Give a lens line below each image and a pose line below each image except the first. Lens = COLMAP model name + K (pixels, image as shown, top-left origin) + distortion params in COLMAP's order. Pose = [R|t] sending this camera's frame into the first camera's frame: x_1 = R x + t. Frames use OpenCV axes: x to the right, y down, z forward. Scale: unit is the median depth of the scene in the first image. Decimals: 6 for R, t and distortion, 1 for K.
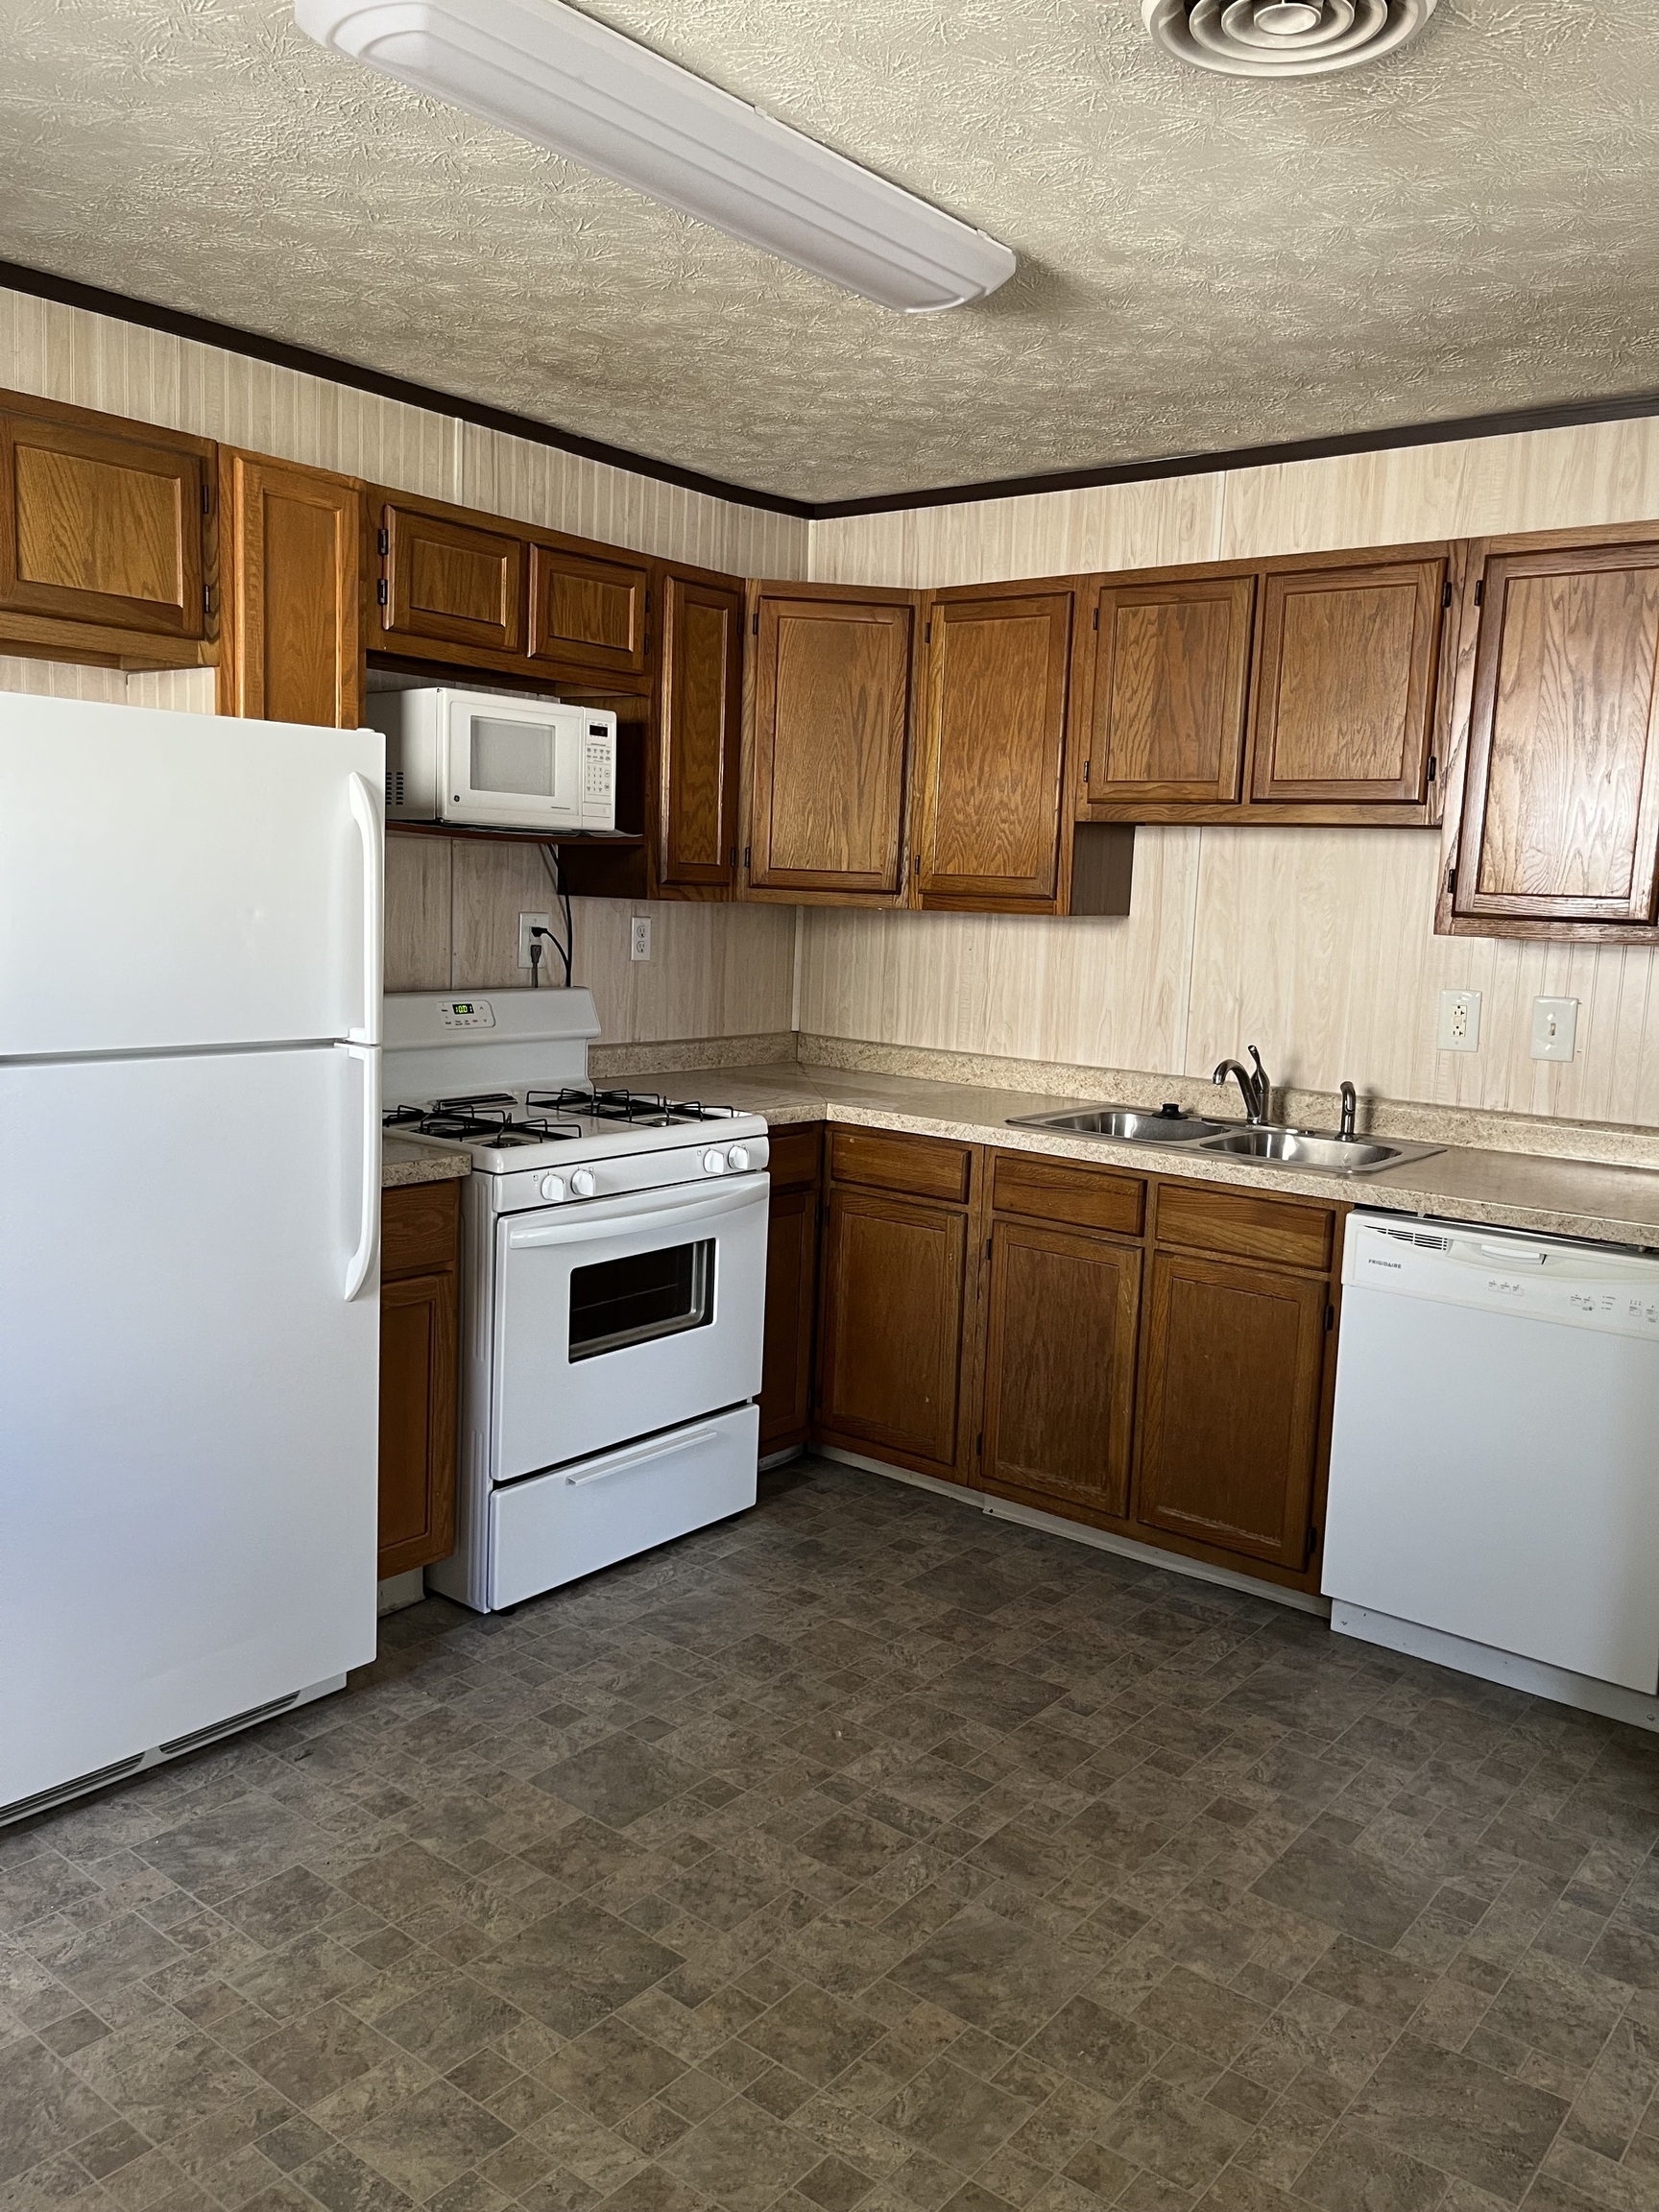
lens RADIAL K [[1668.2, 0, 829.5], [0, 1668.2, 1106.0], [0, 0, 1]] dist [0.048093, 0.000402]
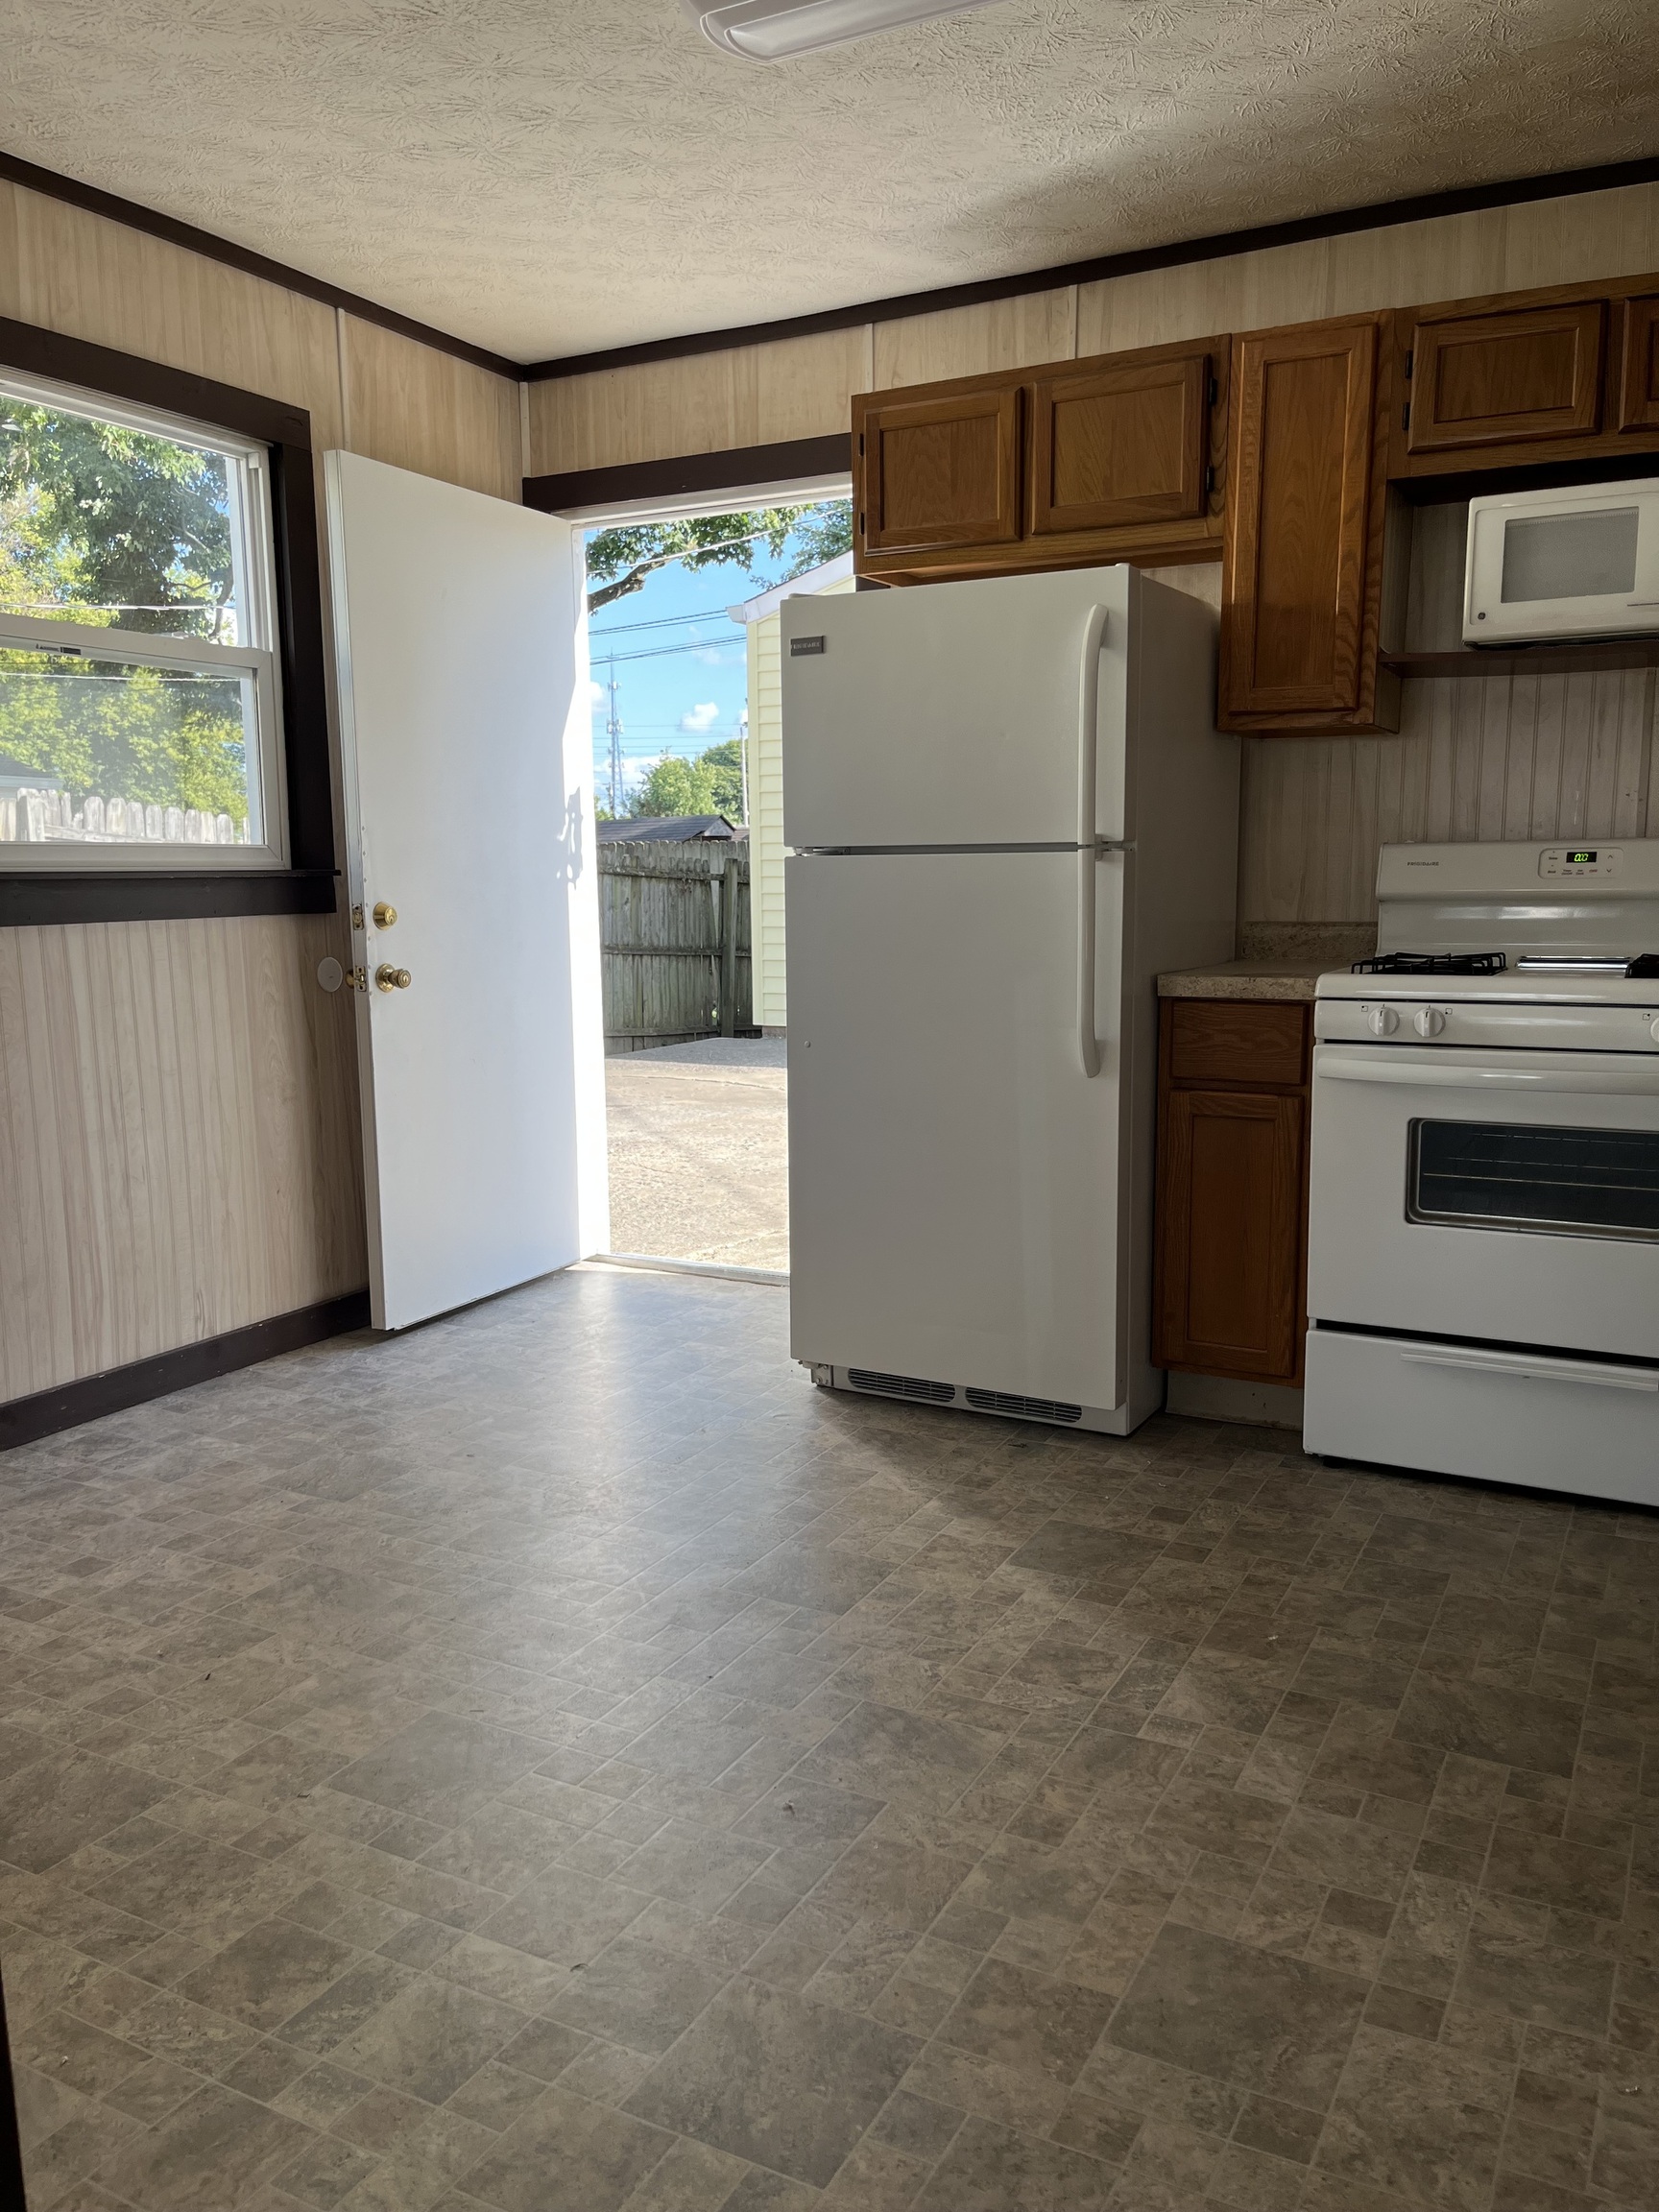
lens RADIAL K [[1647.1, 0, 829.5], [0, 1647.1, 1106.0], [0, 0, 1]] dist [0.038638, -0.003449]
pose [[0.200634, 0.101615, -0.974382, 0.700921], [-0.118593, 0.989811, 0.078805, 0.061833], [0.972462, 0.099744, 0.210641, 0.534919]]
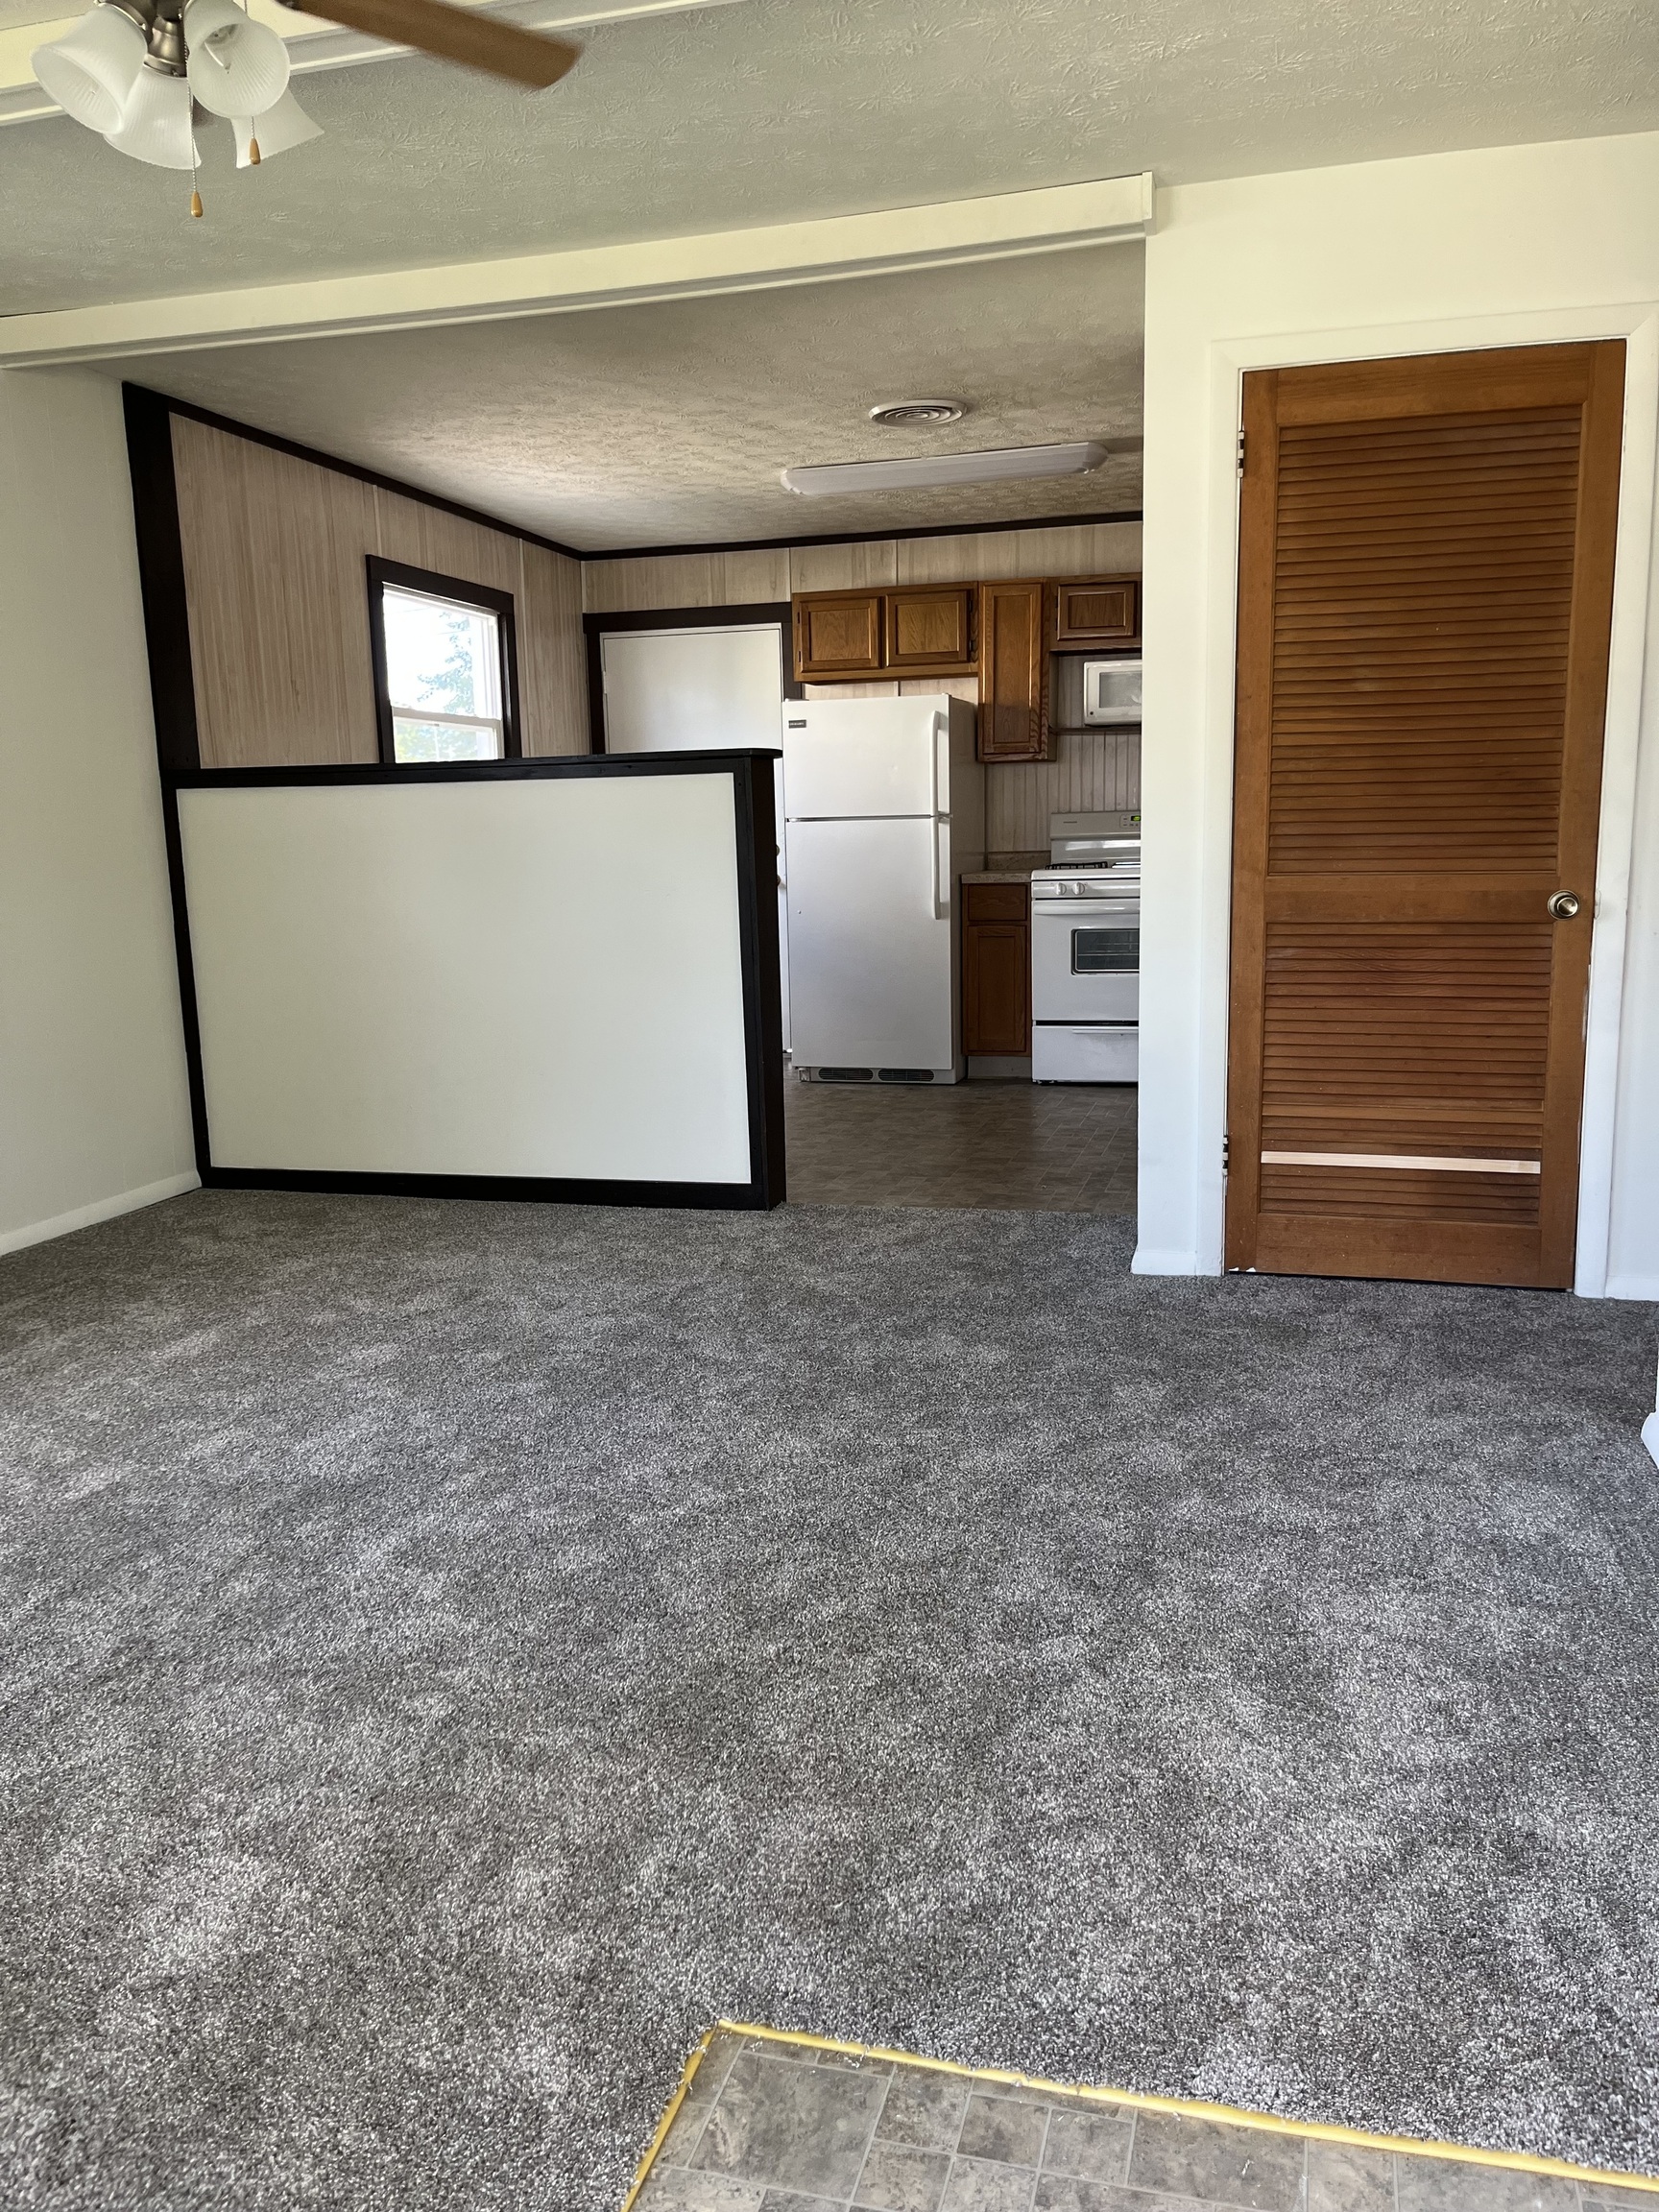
lens RADIAL K [[1647.1, 0, 829.5], [0, 1647.1, 1106.0], [0, 0, 1]] dist [0.038638, -0.003449]
pose [[0.403639, 0.110392, -0.908234, 1.784361], [-0.090755, 0.992629, 0.080317, 0.192017], [0.910406, 0.050008, 0.410683, -0.156112]]
